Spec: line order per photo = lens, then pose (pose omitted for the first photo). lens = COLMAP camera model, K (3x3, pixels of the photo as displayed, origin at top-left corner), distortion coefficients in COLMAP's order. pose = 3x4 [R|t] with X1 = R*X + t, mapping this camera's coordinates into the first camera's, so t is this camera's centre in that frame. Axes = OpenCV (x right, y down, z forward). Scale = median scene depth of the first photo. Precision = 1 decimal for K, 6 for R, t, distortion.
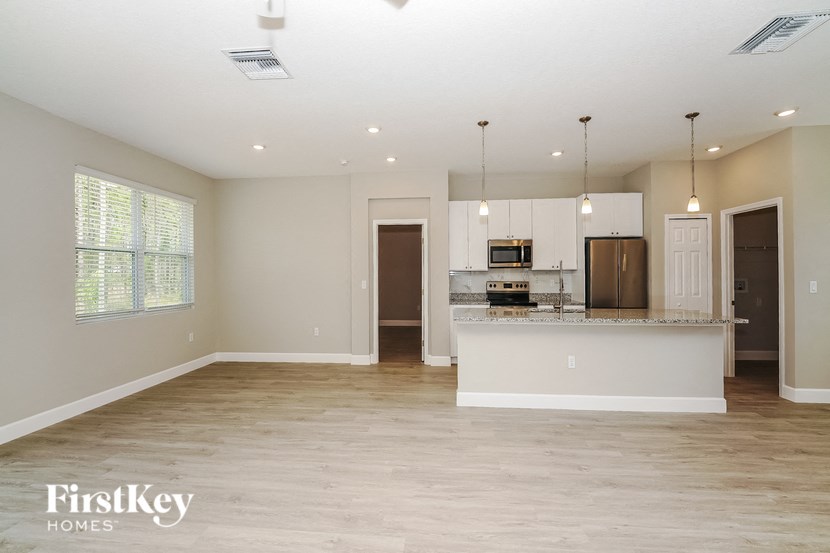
lens RADIAL K [[328.9, 0, 419.1], [0, 328.9, 273.5], [0, 0, 1]] dist [-0.014348, -0.000133]
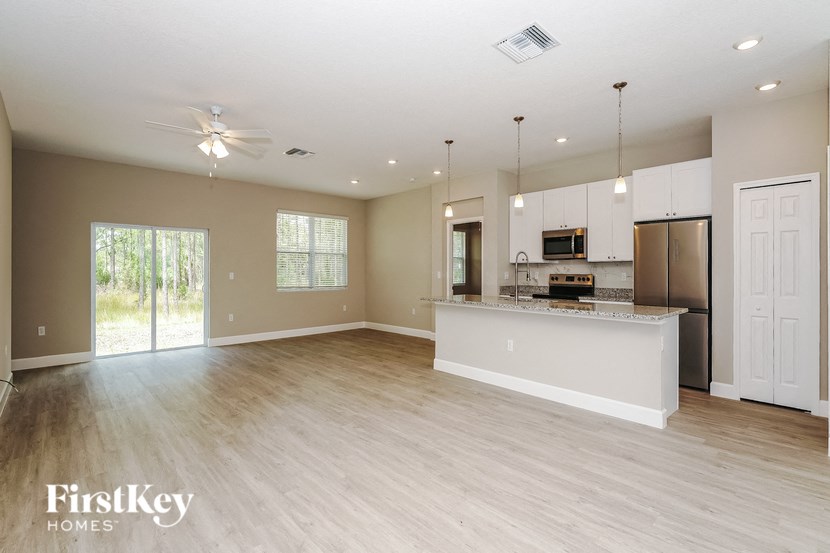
lens RADIAL K [[367.9, 0, 415.7], [0, 367.9, 275.4], [0, 0, 1]] dist [-0.004326, -0.001211]
pose [[0.759432, 0.014283, -0.650430, 0.752180], [-0.003052, 0.999826, 0.018393, 0.011780], [0.650580, -0.011983, 0.759343, -0.094102]]
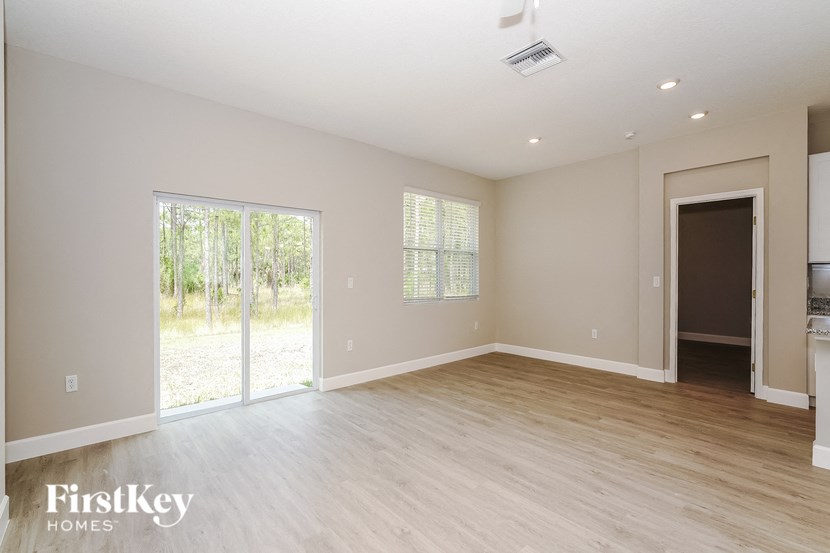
lens RADIAL K [[367.9, 0, 427.4], [0, 367.9, 273.6], [0, 0, 1]] dist [-0.004326, -0.001211]
pose [[0.737082, 0.005247, -0.675783, 0.028744], [-0.006679, 0.999978, 0.000479, 0.020112], [0.675770, 0.004160, 0.737101, -0.042792]]
